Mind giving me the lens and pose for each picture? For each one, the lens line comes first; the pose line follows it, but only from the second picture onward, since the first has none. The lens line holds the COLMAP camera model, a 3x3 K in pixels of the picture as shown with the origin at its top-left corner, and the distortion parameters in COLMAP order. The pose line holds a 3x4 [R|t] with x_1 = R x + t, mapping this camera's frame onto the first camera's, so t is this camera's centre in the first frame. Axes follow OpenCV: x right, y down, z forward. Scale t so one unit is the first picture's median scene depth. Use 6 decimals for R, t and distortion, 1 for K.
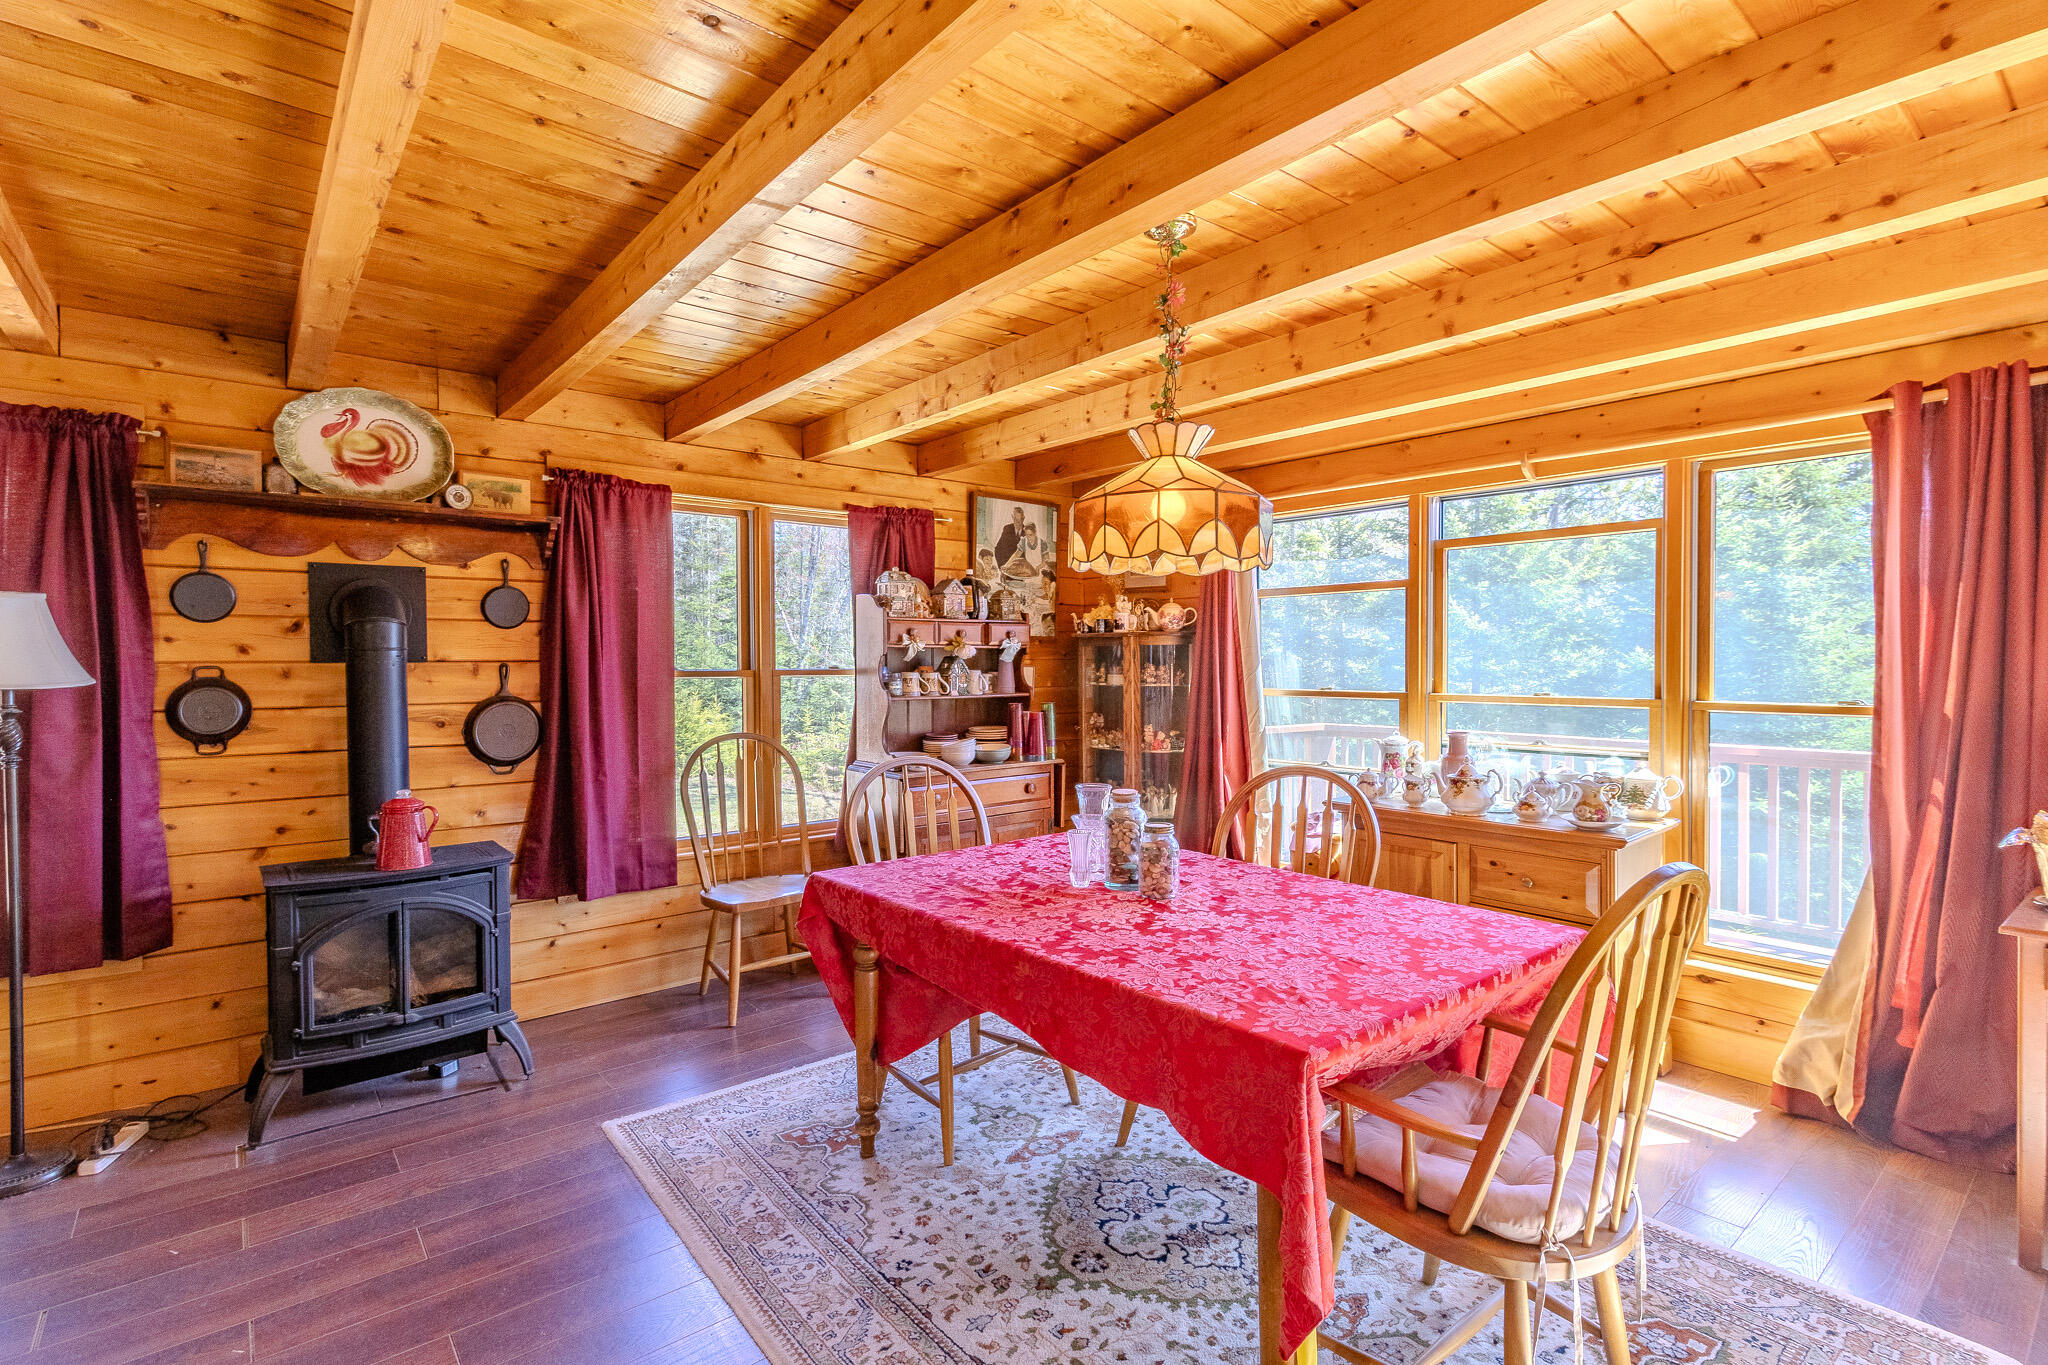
lens RADIAL K [[962.8, 0, 1026.9], [0, 962.8, 671.8], [0, 0, 1]] dist [-0.000102, -0.000018]
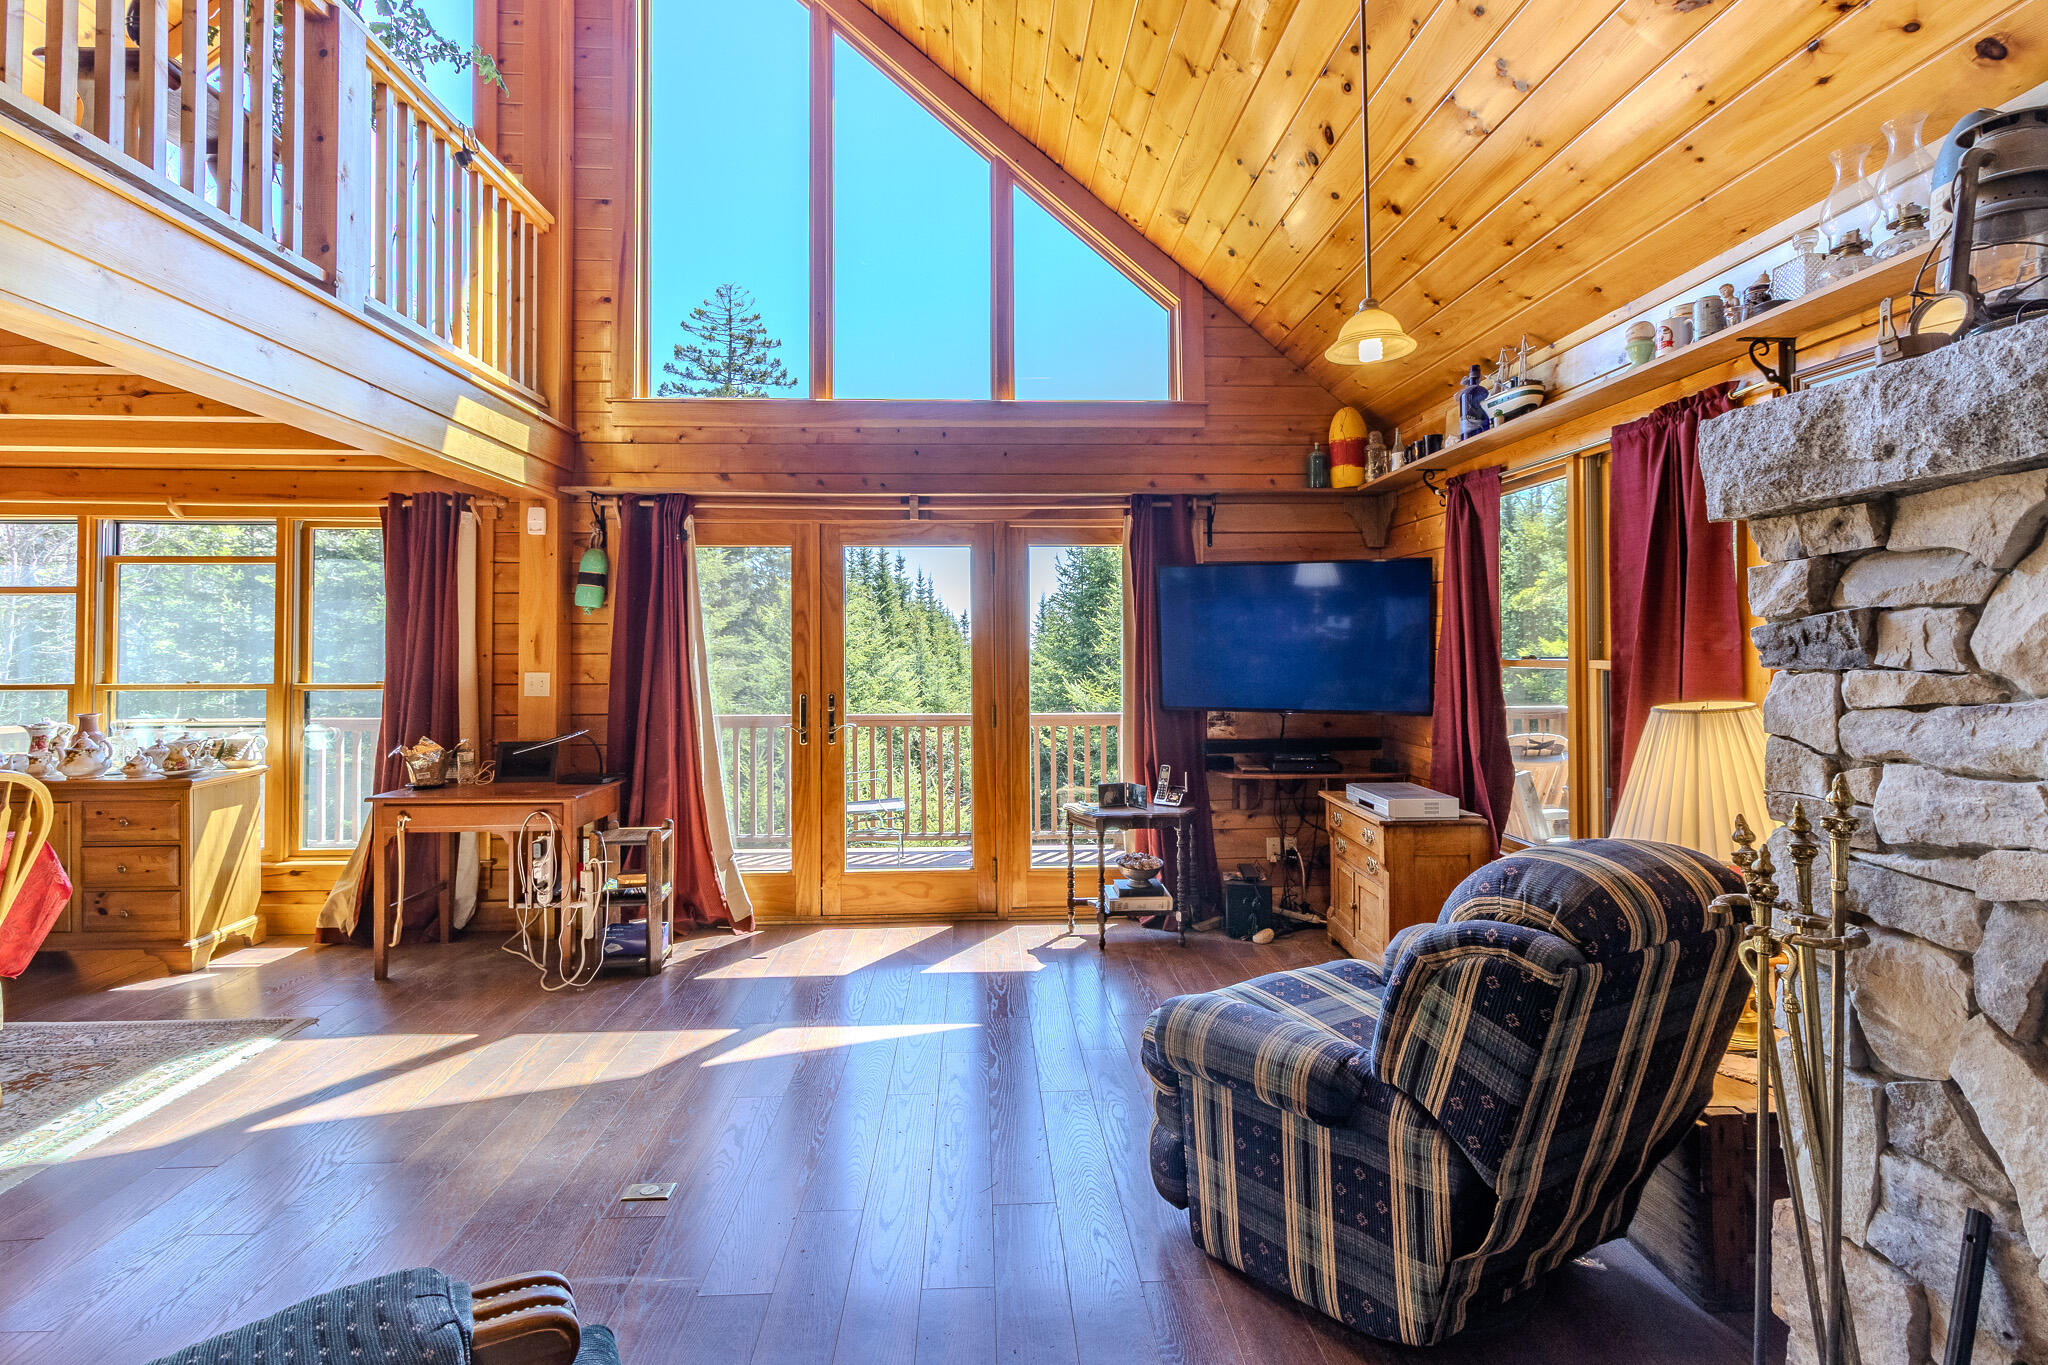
lens RADIAL K [[976.1, 0, 1020.3], [0, 976.1, 637.3], [0, 0, 1]] dist [0.002054, 0.000856]
pose [[0.610603, 0.012487, 0.791838, 0.252435], [0.008594, 0.999712, -0.022392, 0.003234], [-0.791890, 0.020478, 0.610320, -1.032529]]
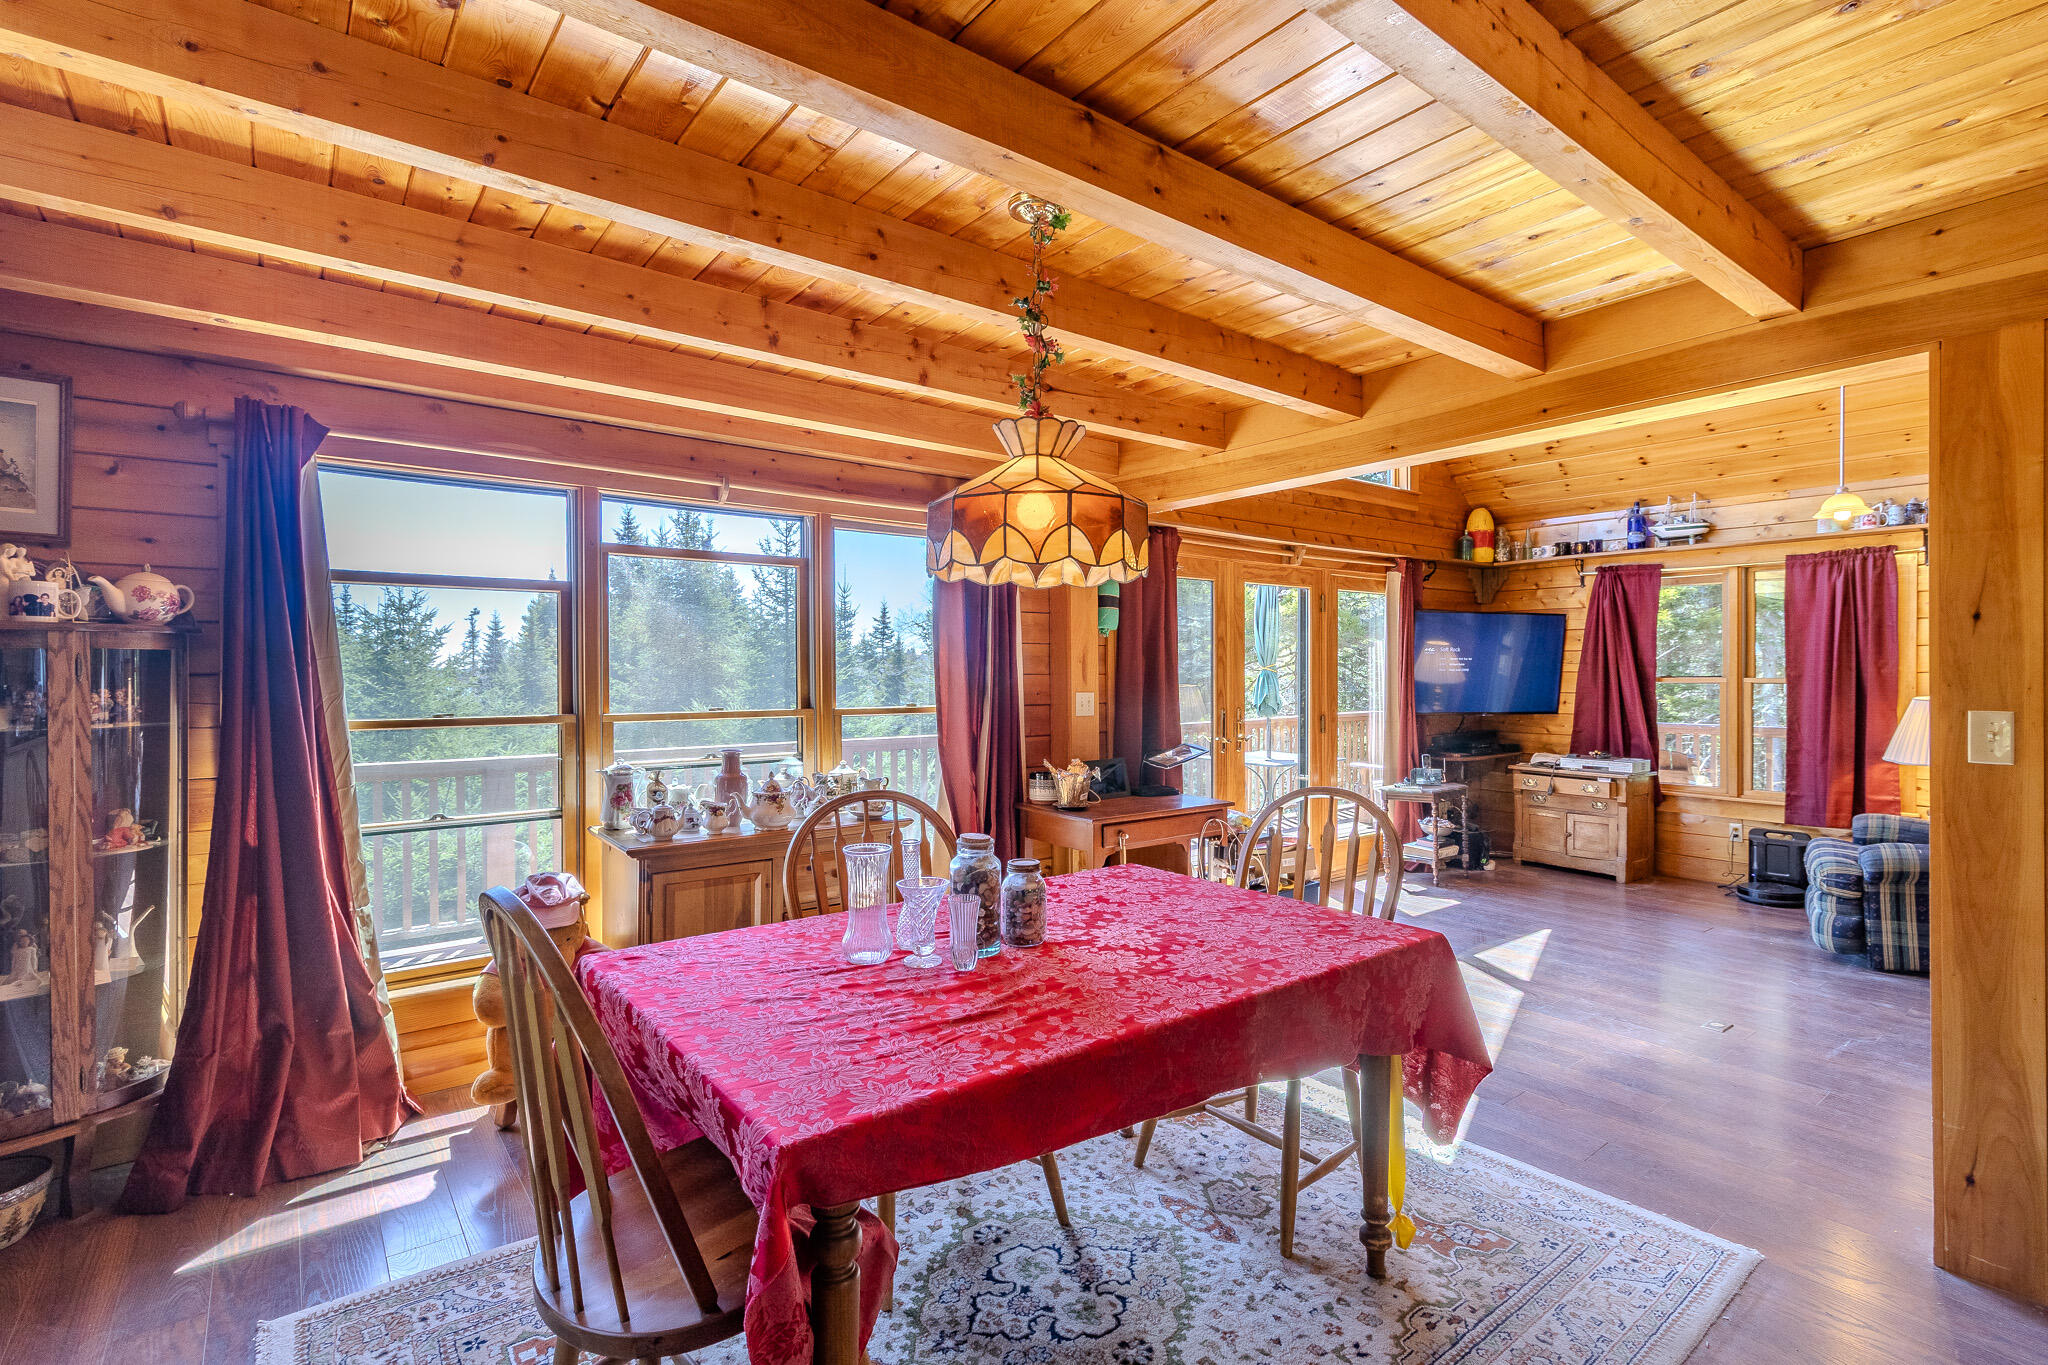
lens RADIAL K [[962.8, 0, 1026.9], [0, 962.8, 671.8], [0, 0, 1]] dist [-0.000102, -0.000018]
pose [[0.026855, 0.002593, 0.999636, -0.733443], [0.013257, 0.999908, -0.002950, -0.014517], [-0.999551, 0.013331, 0.026818, 0.941204]]
